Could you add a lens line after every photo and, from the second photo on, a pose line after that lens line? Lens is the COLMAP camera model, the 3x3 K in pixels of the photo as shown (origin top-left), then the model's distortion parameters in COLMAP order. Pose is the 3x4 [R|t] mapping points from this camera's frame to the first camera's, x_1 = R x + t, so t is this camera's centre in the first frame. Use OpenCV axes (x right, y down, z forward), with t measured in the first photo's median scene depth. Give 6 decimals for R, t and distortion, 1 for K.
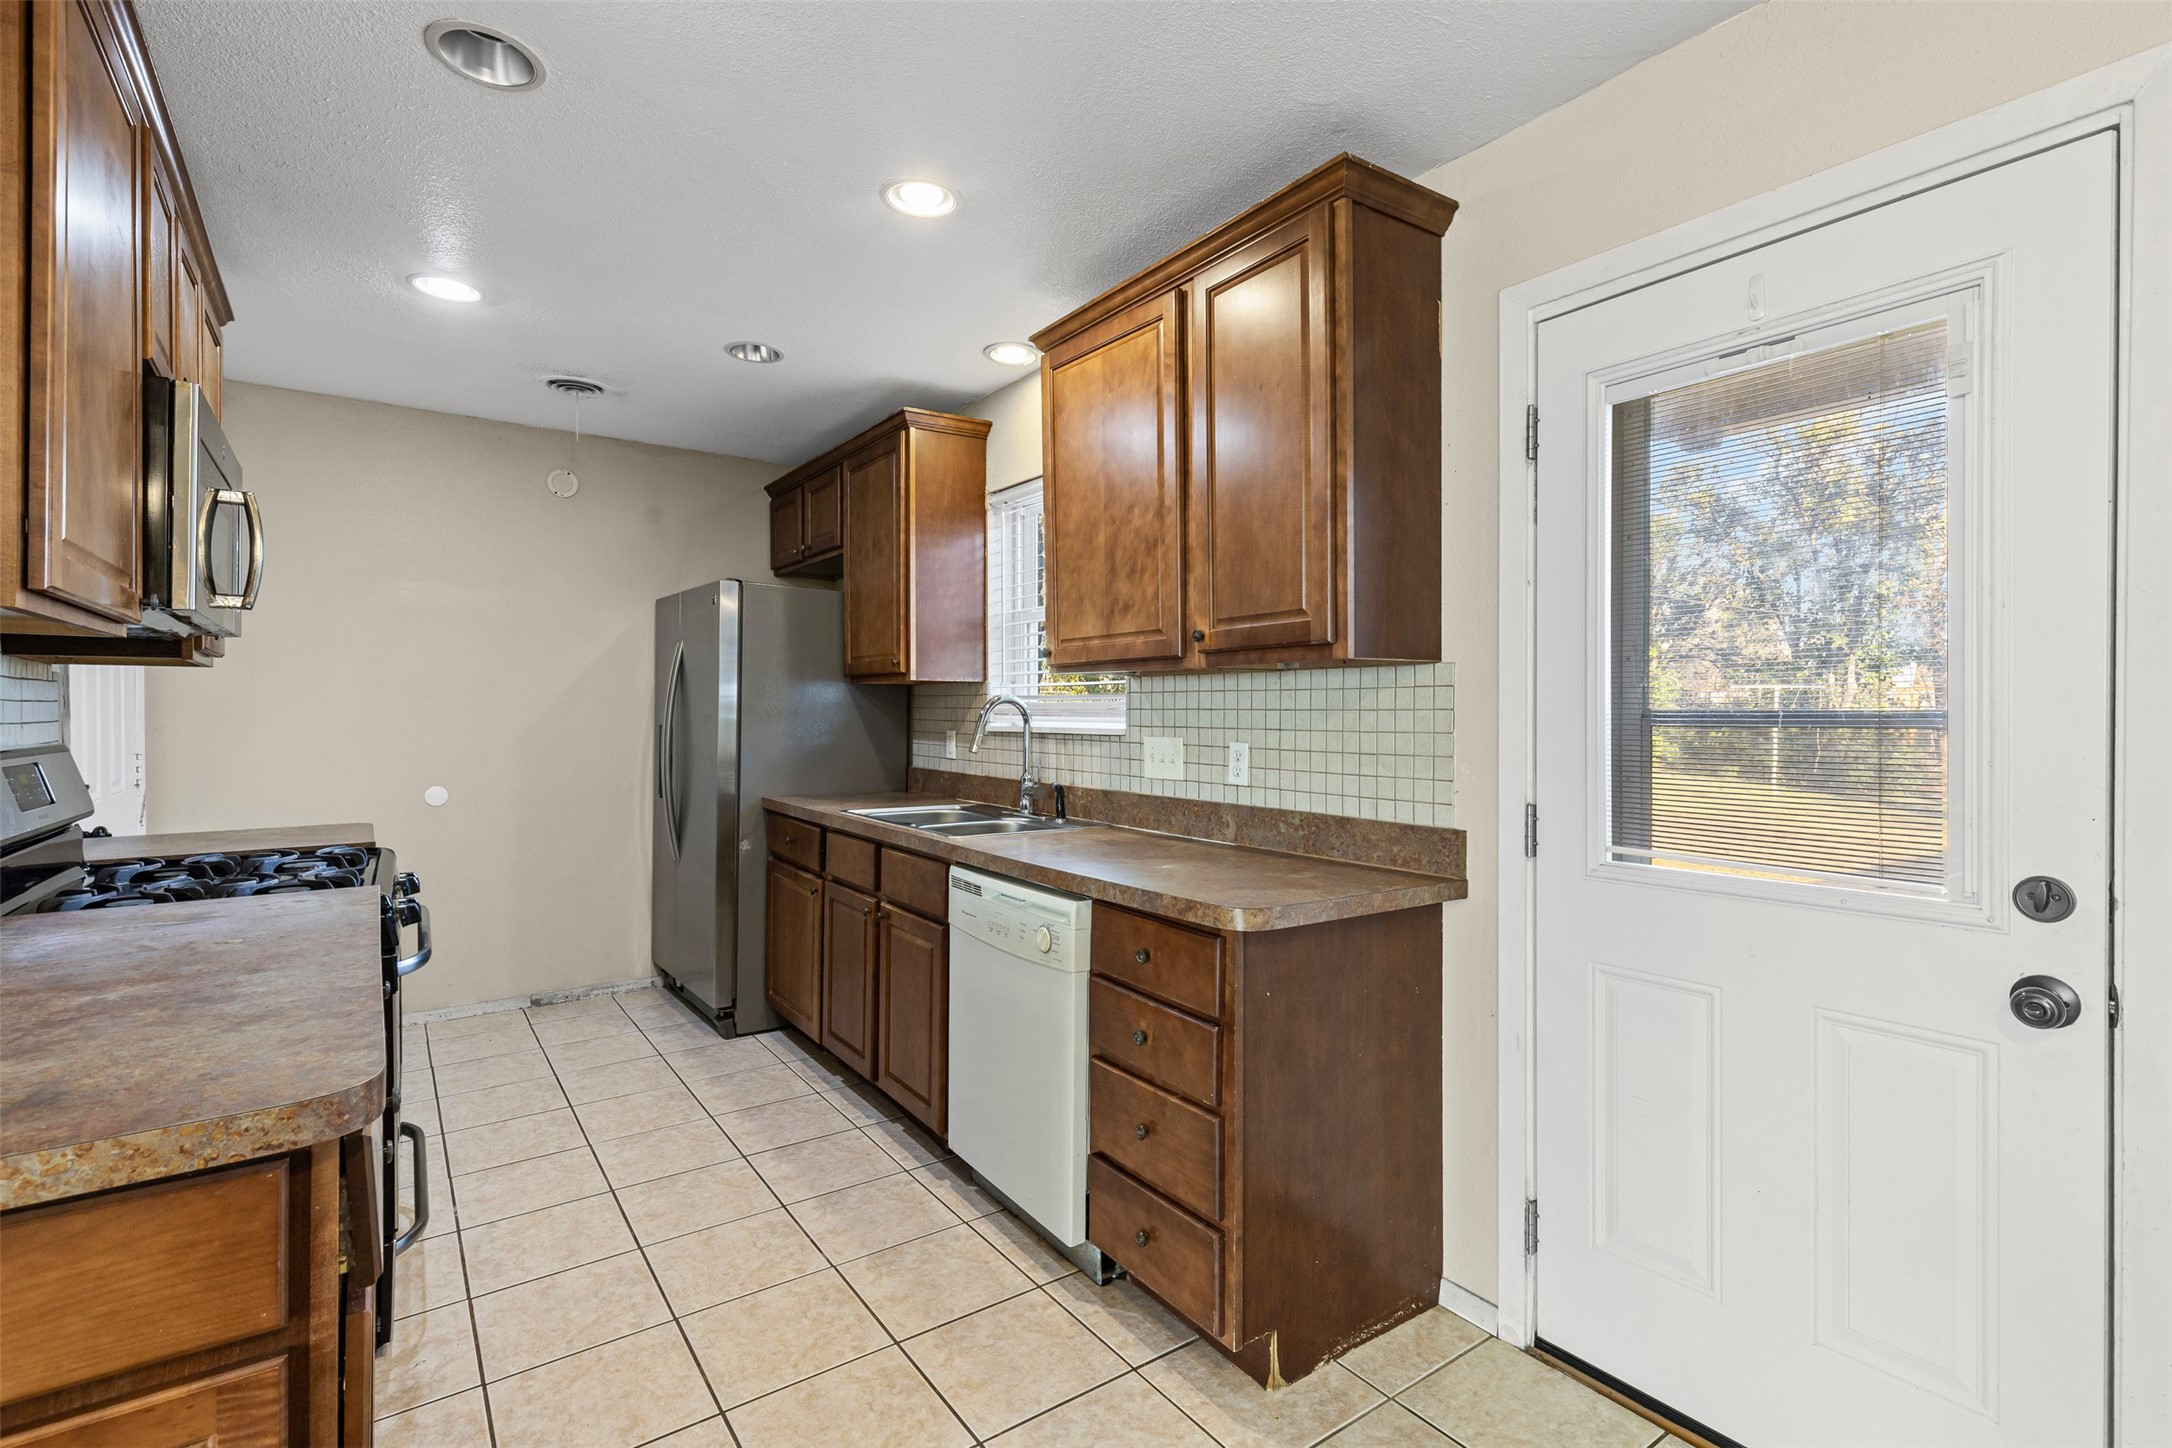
lens RADIAL K [[996.0, 0, 1093.1], [0, 996.0, 721.0], [0, 0, 1]] dist [0.012467, -0.000191]
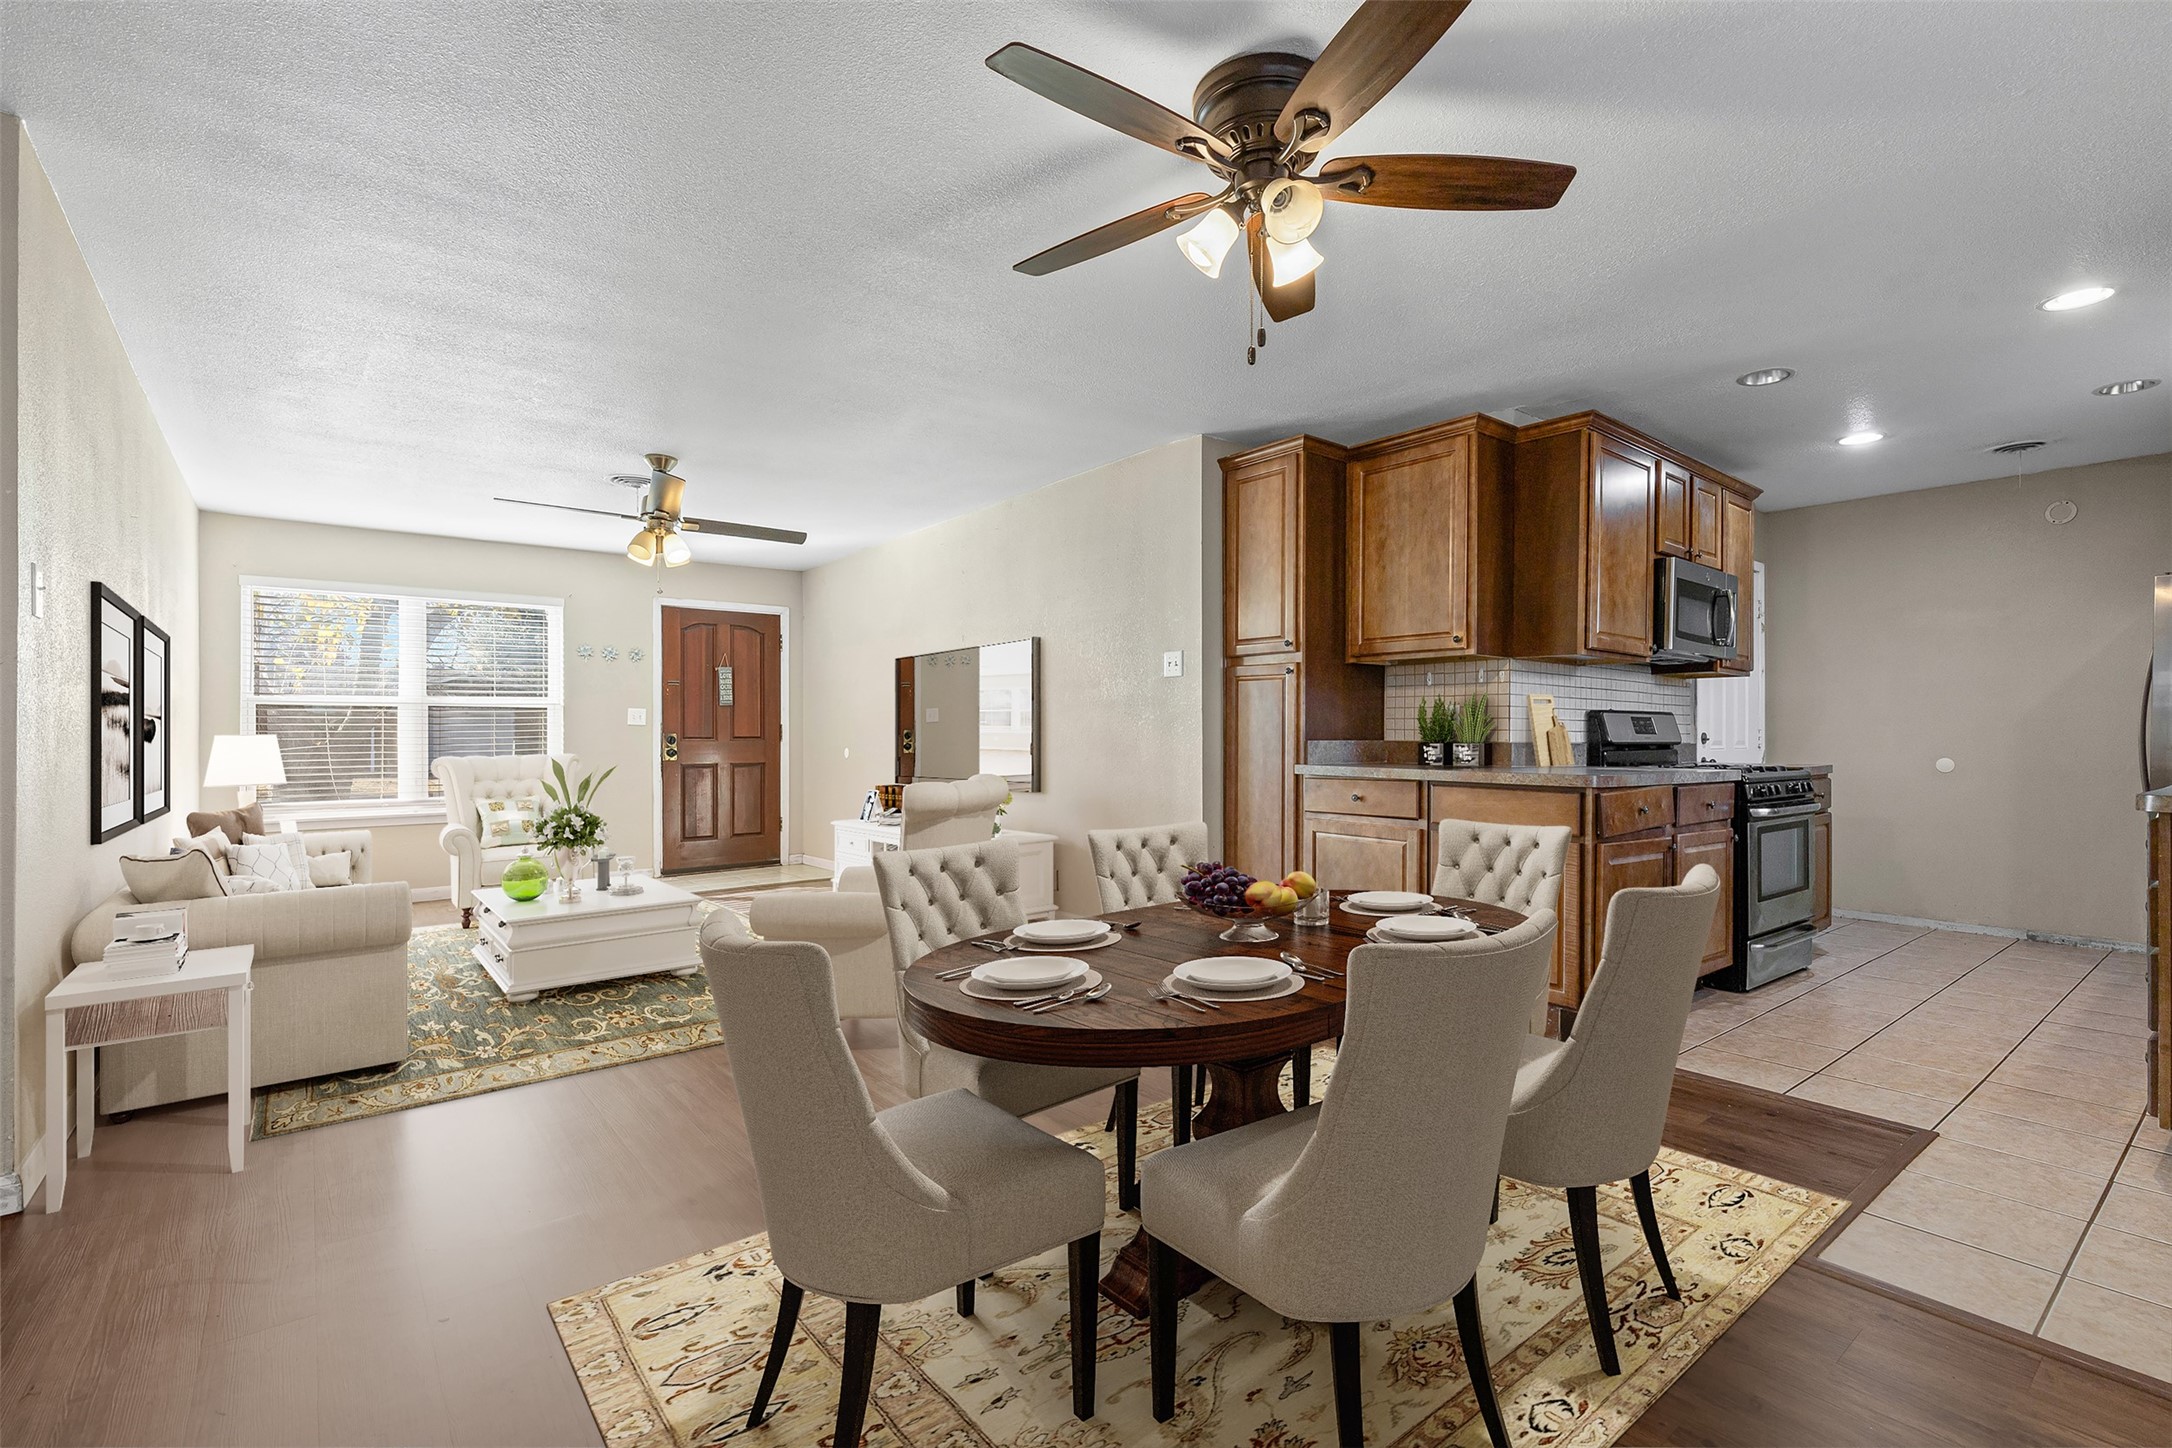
lens RADIAL K [[973.5, 0, 1094.9], [0, 973.5, 732.7], [0, 0, 1]] dist [0.000791, -0.000038]
pose [[0.047310, -0.005242, -0.998866, 1.014897], [-0.016625, 0.999844, -0.006034, 0.094726], [0.998742, 0.016892, 0.047216, -0.368468]]
